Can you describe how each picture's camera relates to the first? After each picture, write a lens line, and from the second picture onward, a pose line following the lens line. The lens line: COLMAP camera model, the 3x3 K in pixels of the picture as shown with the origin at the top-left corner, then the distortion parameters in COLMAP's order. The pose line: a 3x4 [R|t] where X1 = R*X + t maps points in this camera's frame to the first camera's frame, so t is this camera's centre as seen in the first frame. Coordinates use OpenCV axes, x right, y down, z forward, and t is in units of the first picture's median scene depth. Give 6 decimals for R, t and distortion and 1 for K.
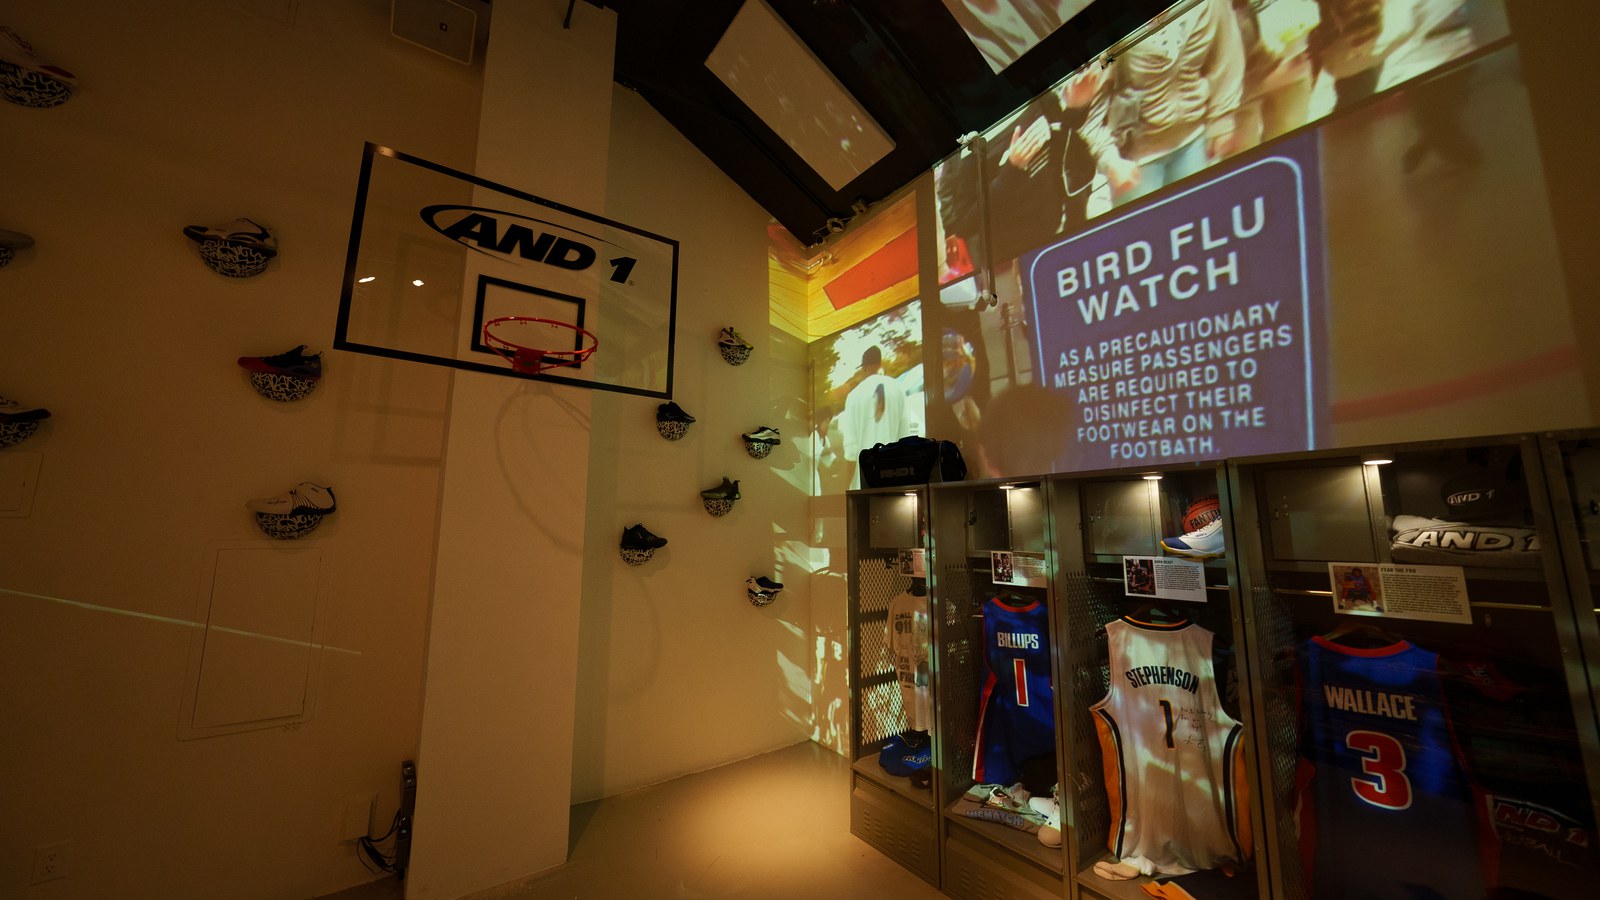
lens RADIAL K [[555.6, 0, 803.9], [0, 555.6, 443.3], [0, 0, 1]] dist [-0.029647, 0.006765]
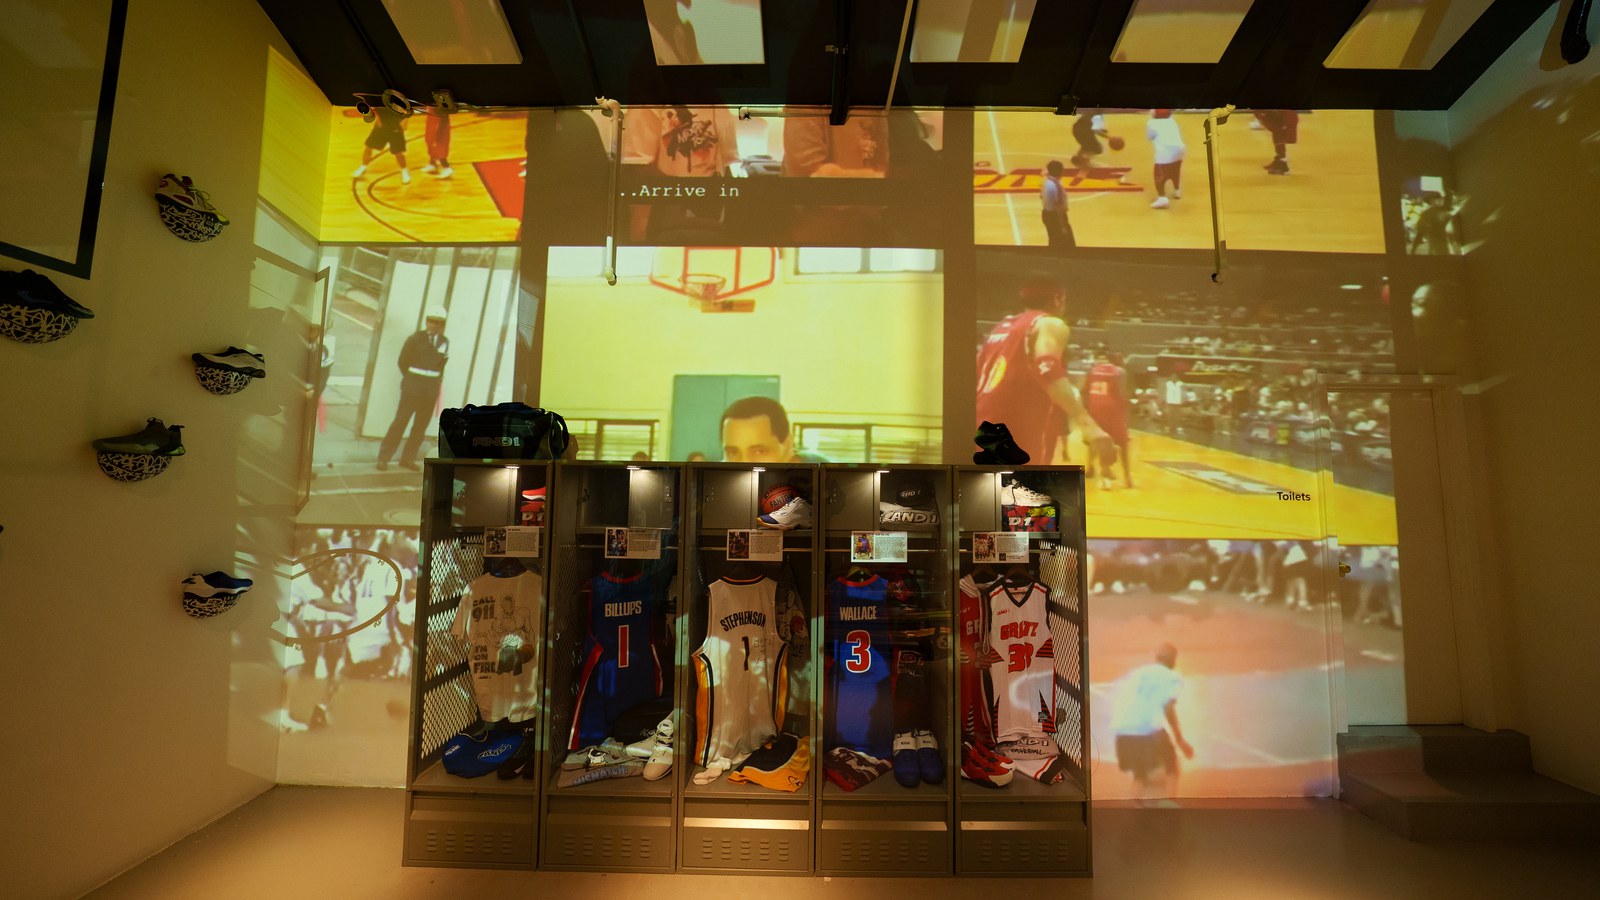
lens RADIAL K [[555.6, 0, 803.9], [0, 555.6, 443.3], [0, 0, 1]] dist [-0.029647, 0.006765]
pose [[0.595360, 0.075382, 0.799915, -0.284174], [-0.134416, 0.990903, 0.006662, -0.018588], [-0.792136, -0.111488, 0.600076, 0.100501]]
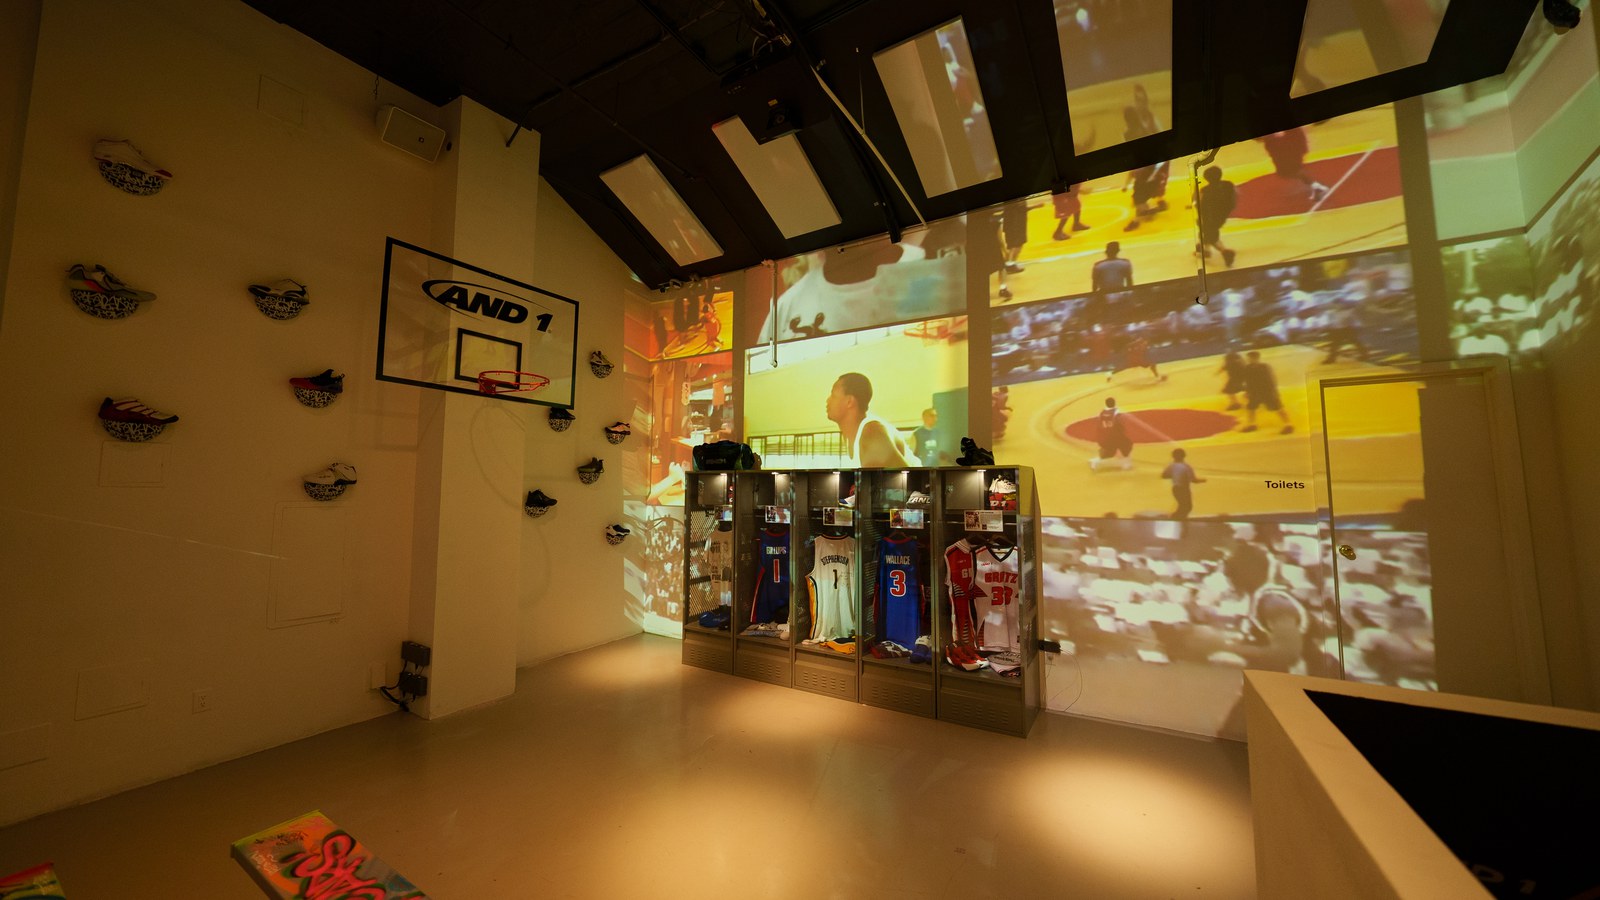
lens RADIAL K [[557.0, 0, 802.7], [0, 557.0, 442.4], [0, 0, 1]] dist [-0.028957, 0.006574]
pose [[0.923272, 0.037111, 0.382349, -0.291466], [-0.063506, 0.996373, 0.056644, -0.142681], [-0.378860, -0.076579, 0.922280, -0.817169]]
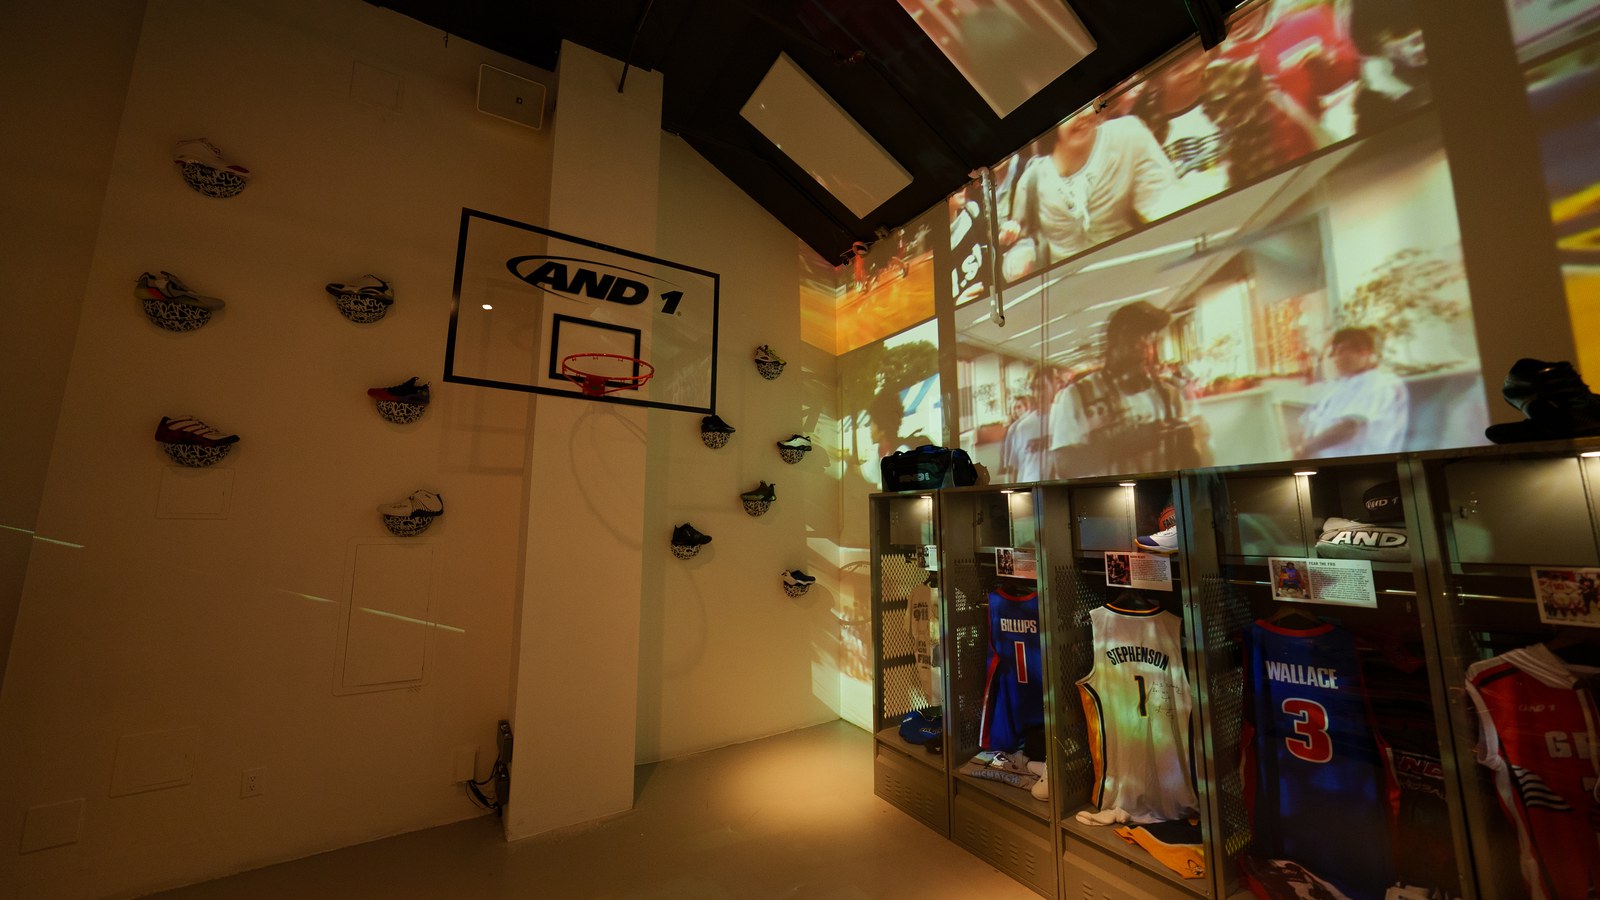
lens RADIAL K [[555.6, 0, 803.9], [0, 555.6, 443.3], [0, 0, 1]] dist [-0.029647, 0.006765]
pose [[0.997895, -0.009326, -0.064176, 0.020922], [0.009684, 0.999939, 0.005284, -0.029183], [0.064122, -0.005894, 0.997925, -0.159809]]
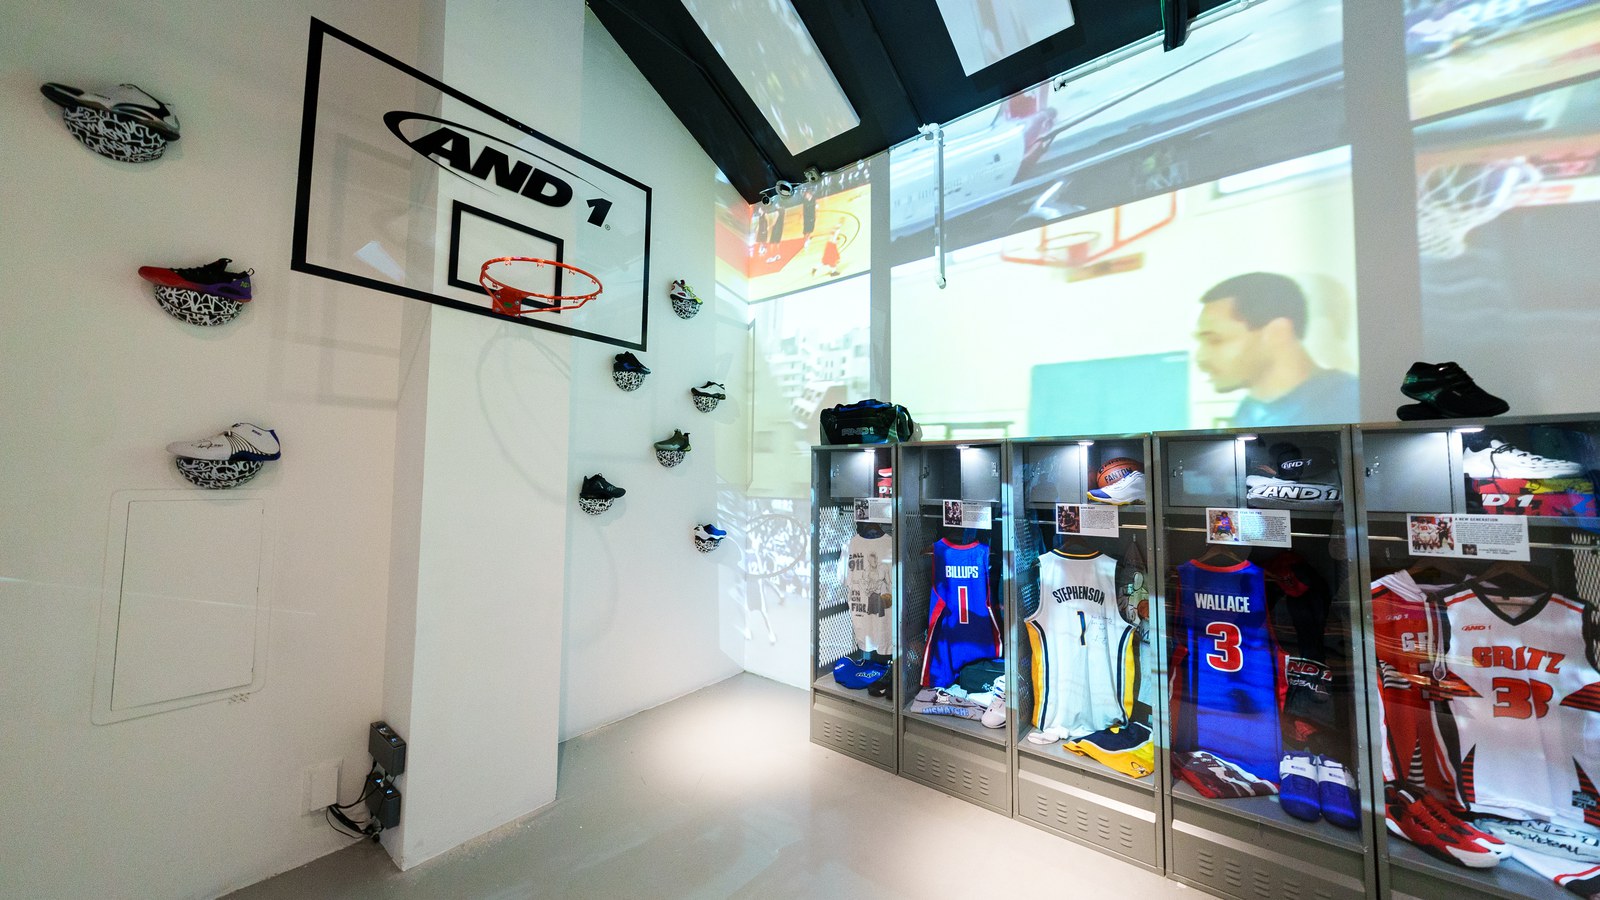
lens RADIAL K [[545.5, 0, 805.0], [0, 545.5, 443.8], [0, 0, 1]] dist [-0.004671, 0.000580]
pose [[0.965187, 0.025316, 0.260335, -0.263157], [-0.047792, 0.995619, 0.080372, -0.006755], [-0.257159, -0.090016, 0.962167, -0.050022]]
